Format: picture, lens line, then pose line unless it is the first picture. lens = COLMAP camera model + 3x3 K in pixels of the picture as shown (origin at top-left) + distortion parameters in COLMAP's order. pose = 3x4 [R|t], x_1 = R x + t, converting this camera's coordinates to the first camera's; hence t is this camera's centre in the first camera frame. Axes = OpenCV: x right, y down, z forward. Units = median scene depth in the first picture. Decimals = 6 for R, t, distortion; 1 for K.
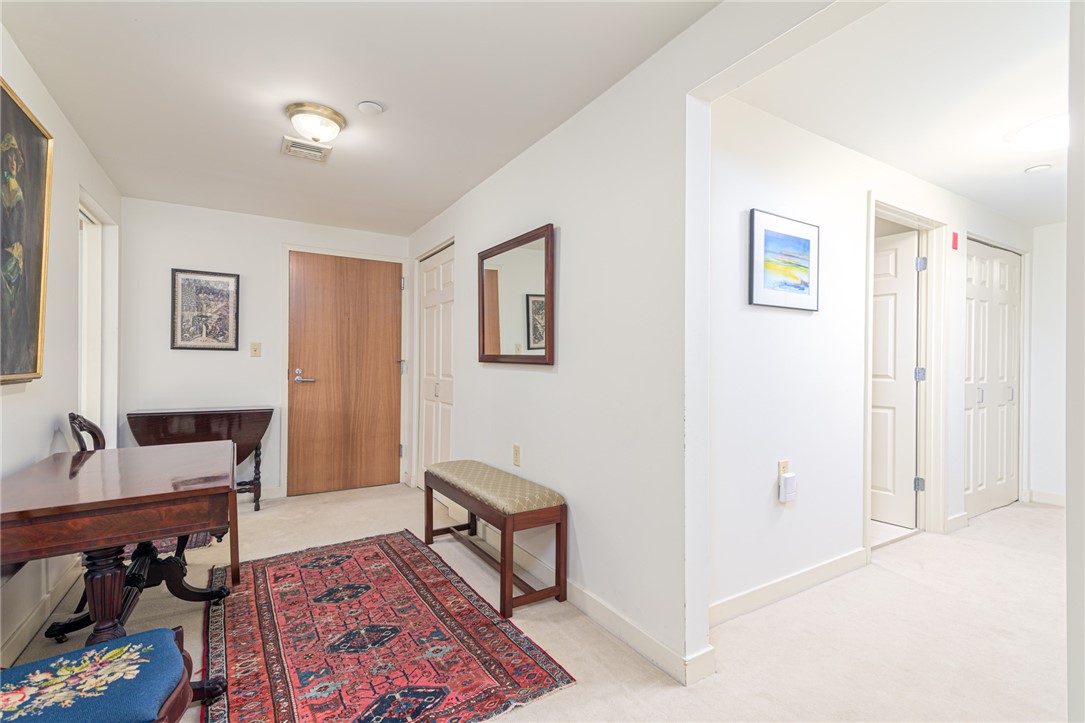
lens RADIAL K [[490.1, 0, 540.3], [0, 490.1, 362.3], [0, 0, 1]] dist [0.014018, 0.000535]
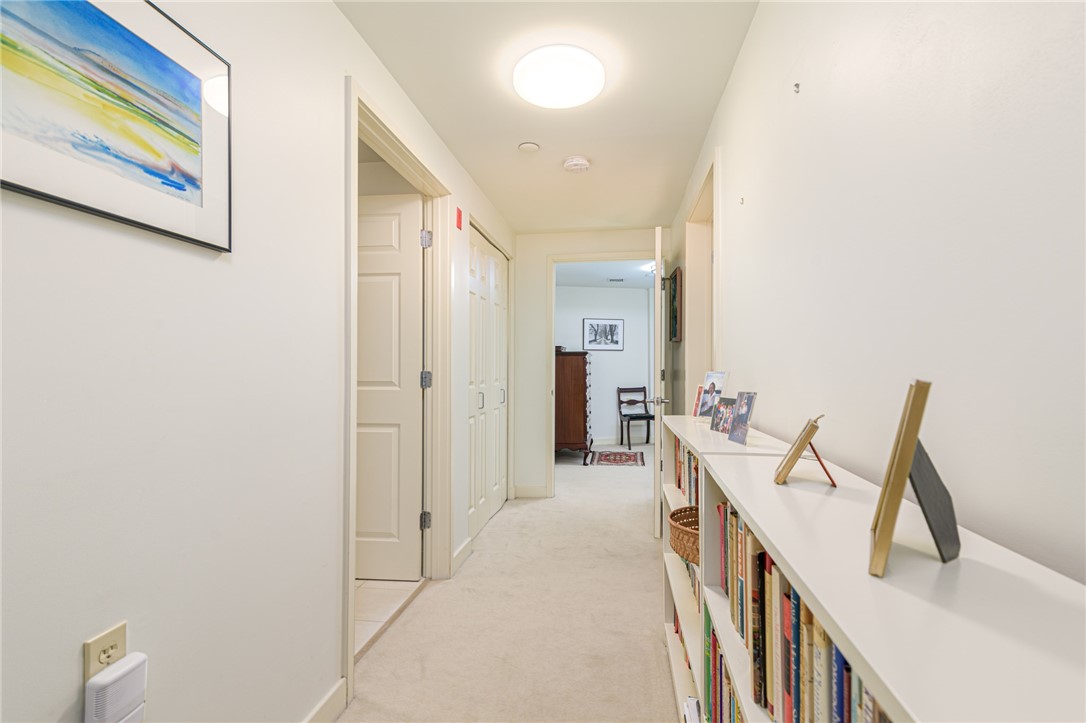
lens RADIAL K [[490.5, 0, 541.6], [0, 490.5, 363.4], [0, 0, 1]] dist [0.014018, 0.000535]
pose [[0.652040, 0.000437, 0.758185, 0.299367], [0.004959, 0.999976, -0.004842, 0.003096], [-0.758169, 0.006917, 0.652022, 0.356119]]
